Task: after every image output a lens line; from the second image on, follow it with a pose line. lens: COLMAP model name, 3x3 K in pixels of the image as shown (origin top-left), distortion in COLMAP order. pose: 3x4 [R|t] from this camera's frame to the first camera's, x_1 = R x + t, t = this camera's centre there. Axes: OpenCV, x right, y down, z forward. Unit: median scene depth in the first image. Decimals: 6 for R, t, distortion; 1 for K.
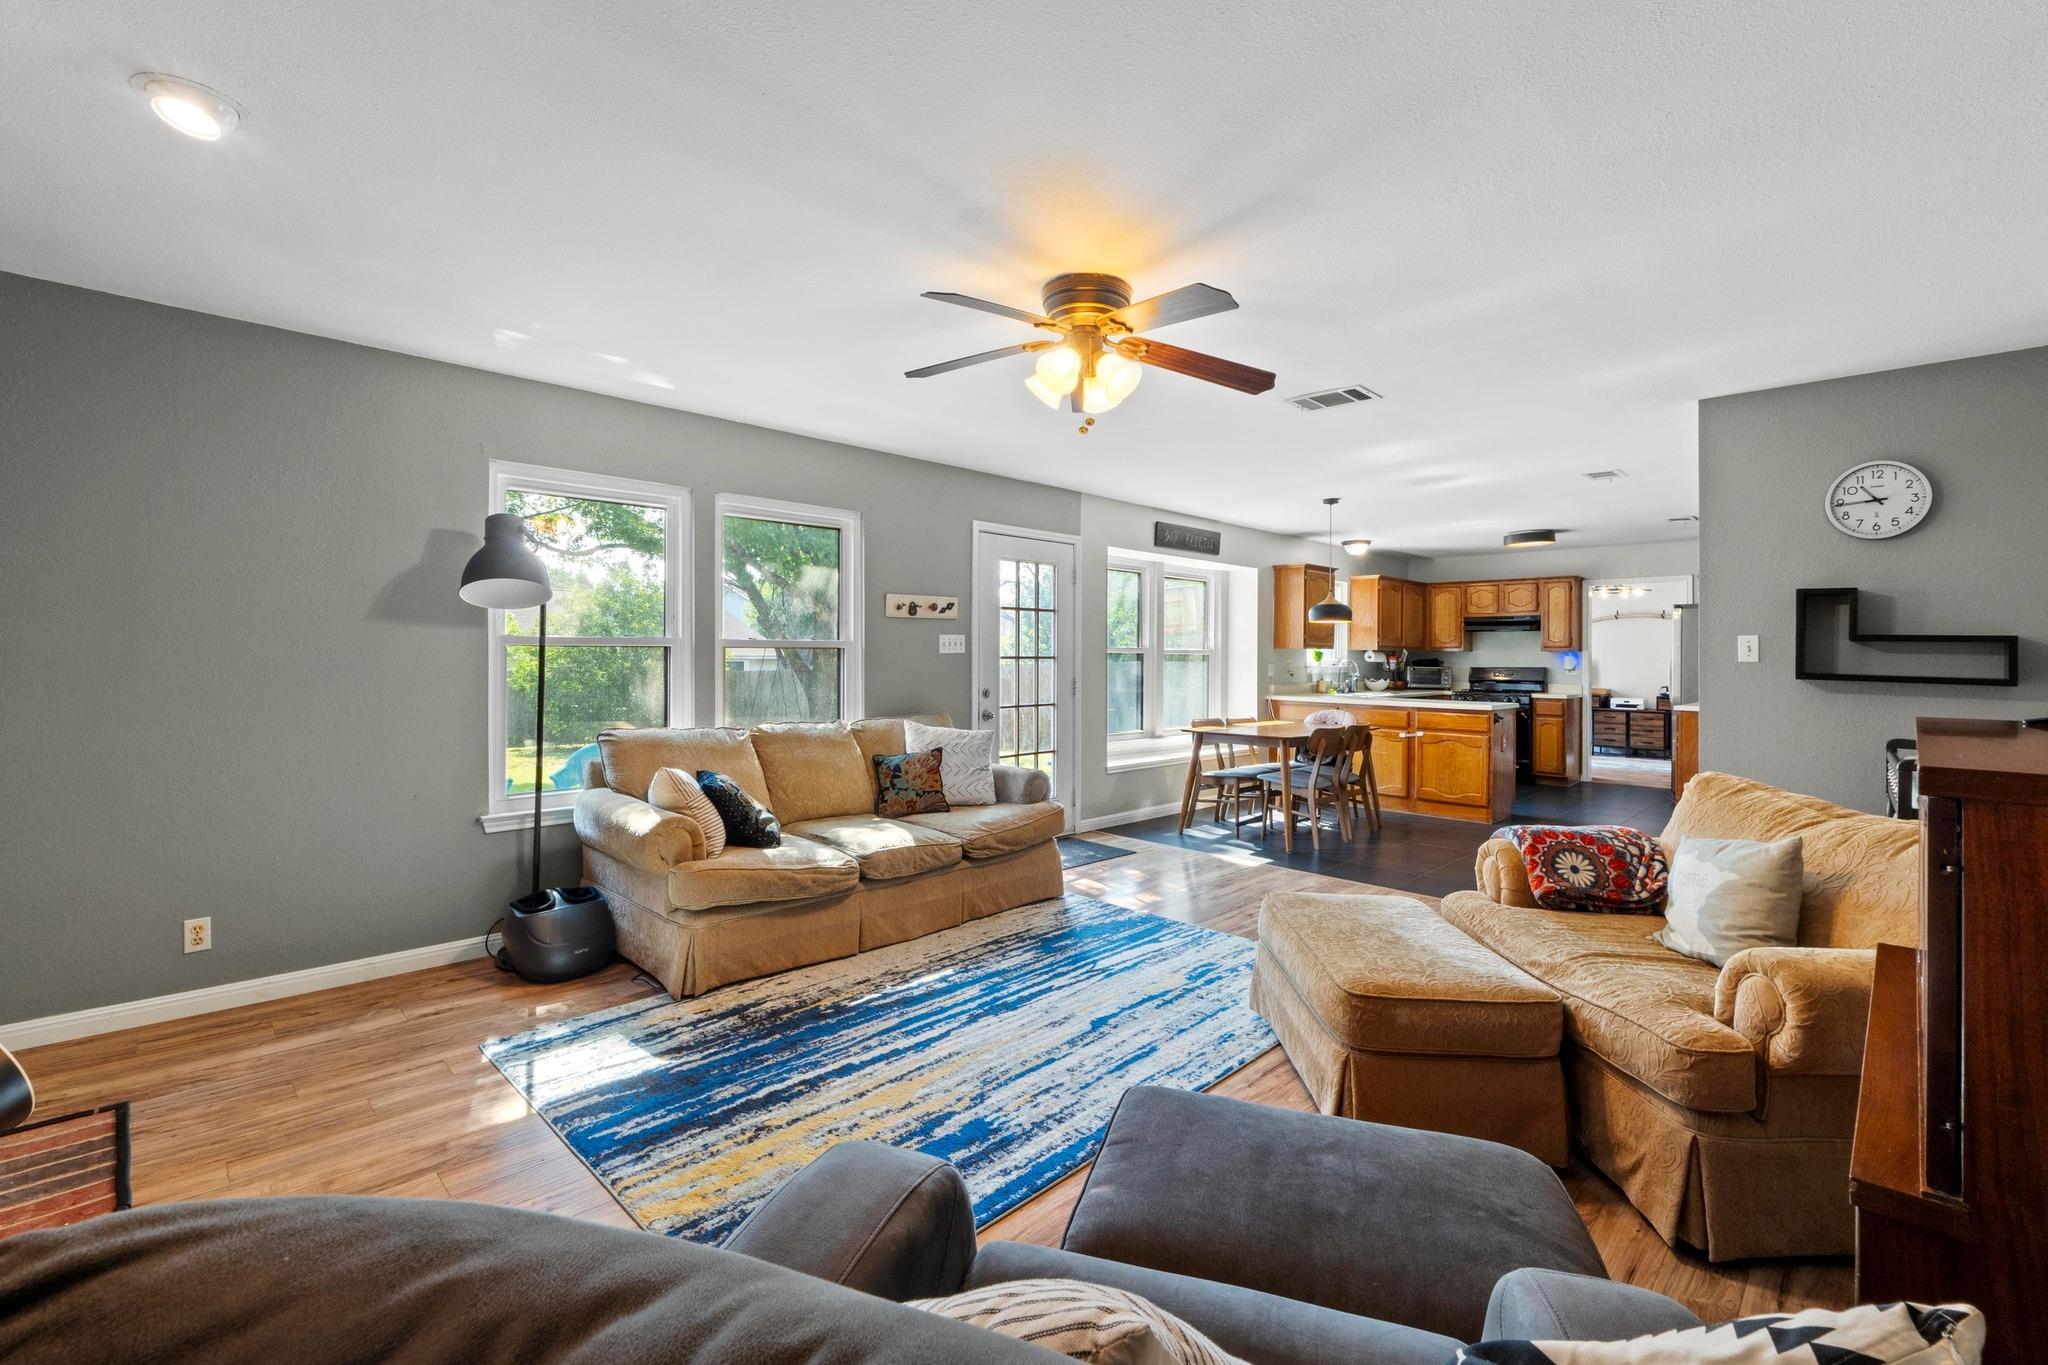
lens RADIAL K [[884.8, 0, 1023.8], [0, 884.8, 643.2], [0, 0, 1]] dist [-0.005147, -0.000338]
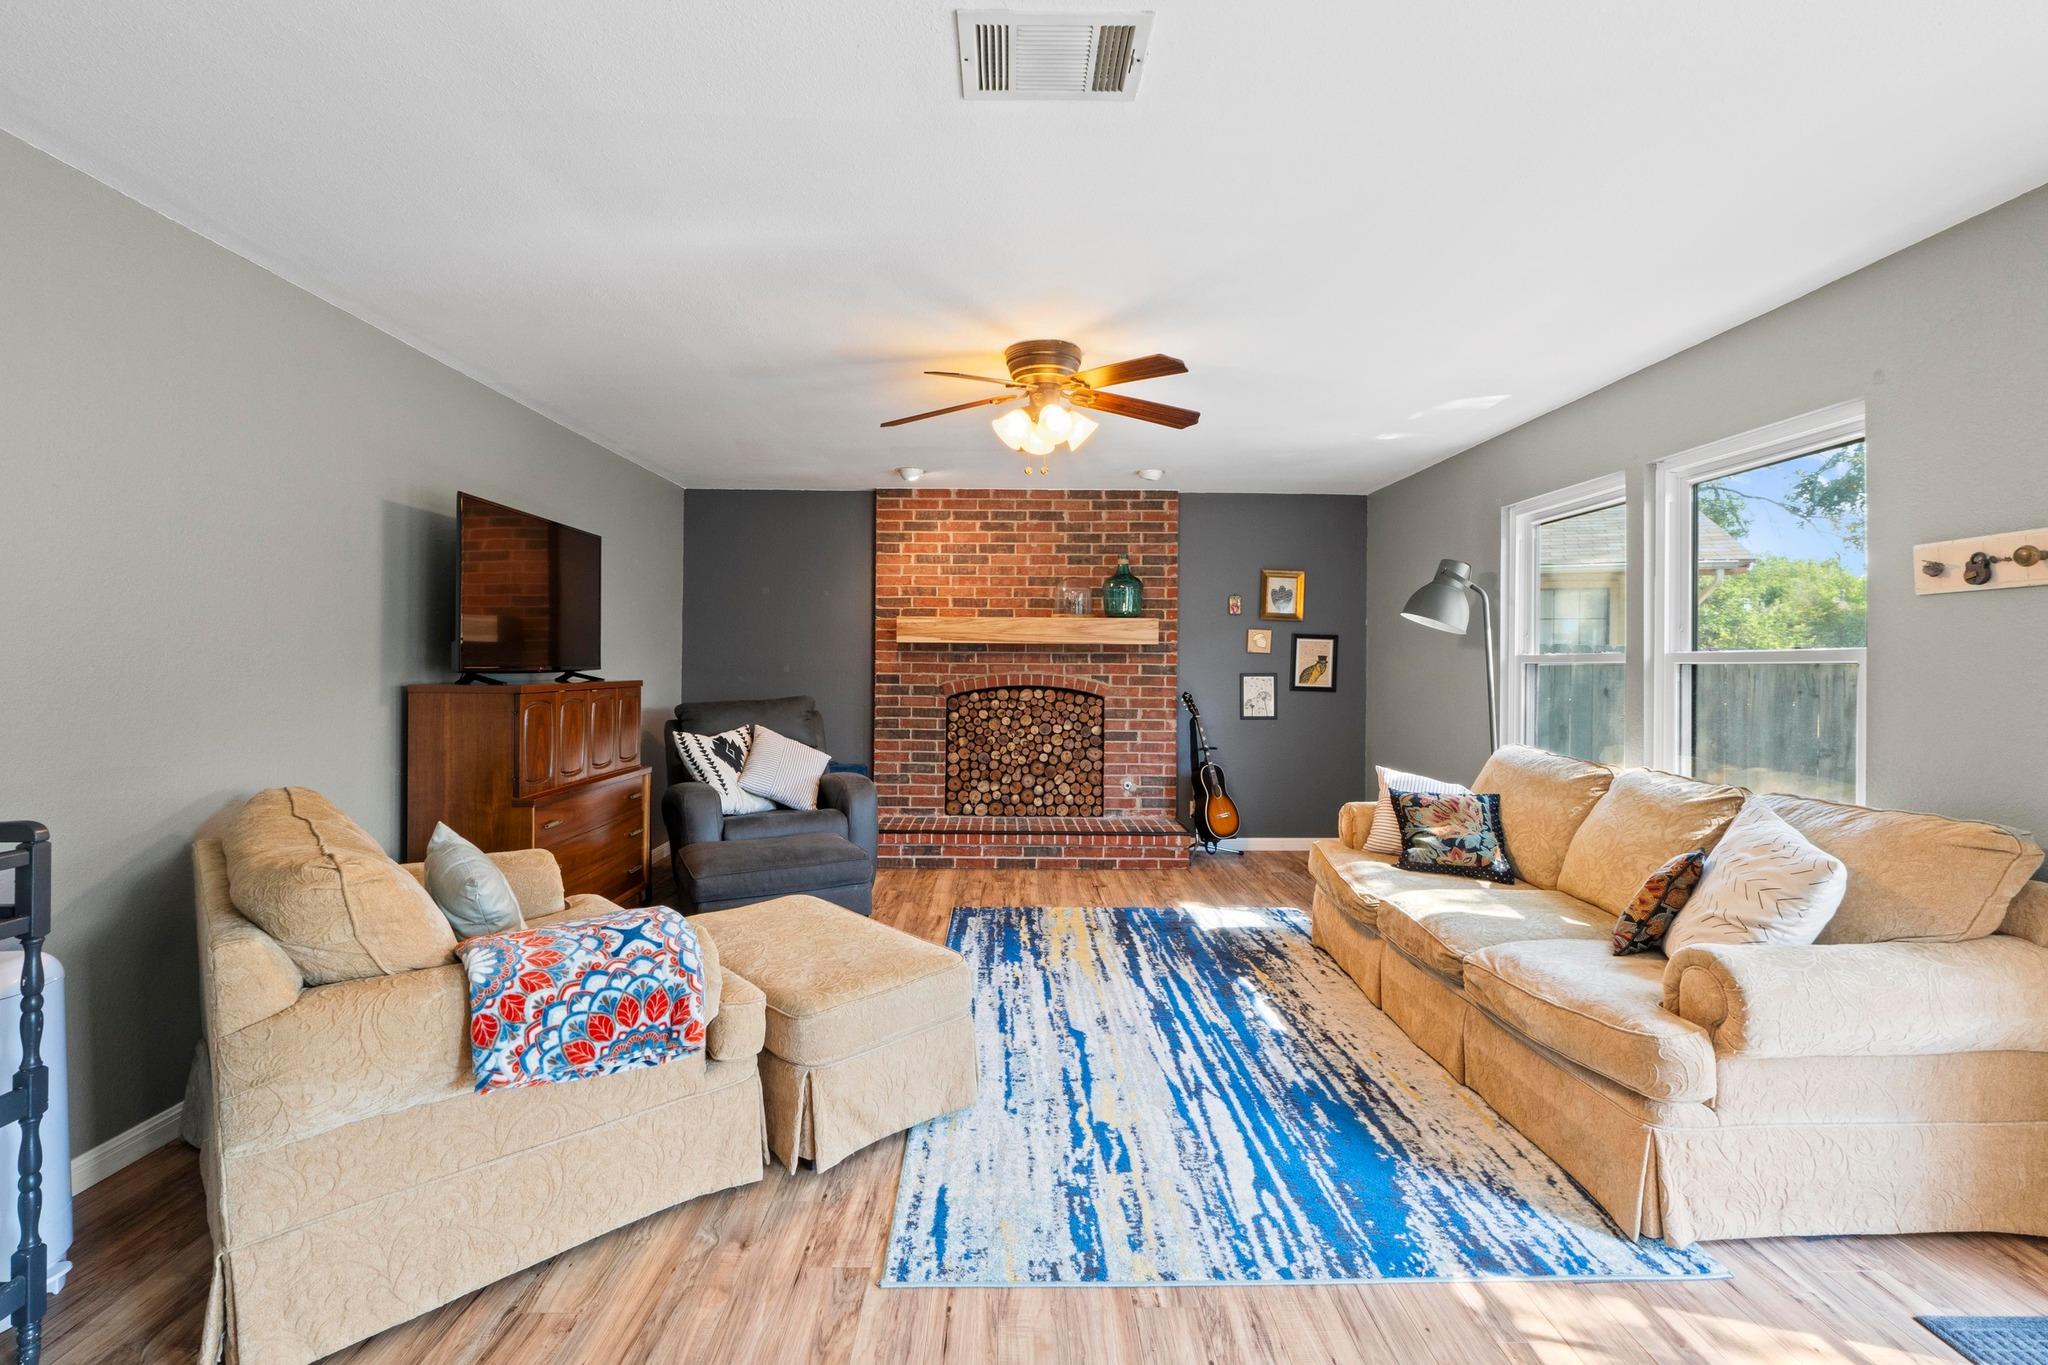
lens RADIAL K [[880.0, 0, 1021.2], [0, 880.0, 664.7], [0, 0, 1]] dist [-0.007065, -0.000342]
pose [[-0.699584, -0.012281, -0.714445, 0.594935], [-0.006476, 0.999920, -0.010847, 0.017491], [0.714521, -0.002962, -0.699608, 1.167964]]
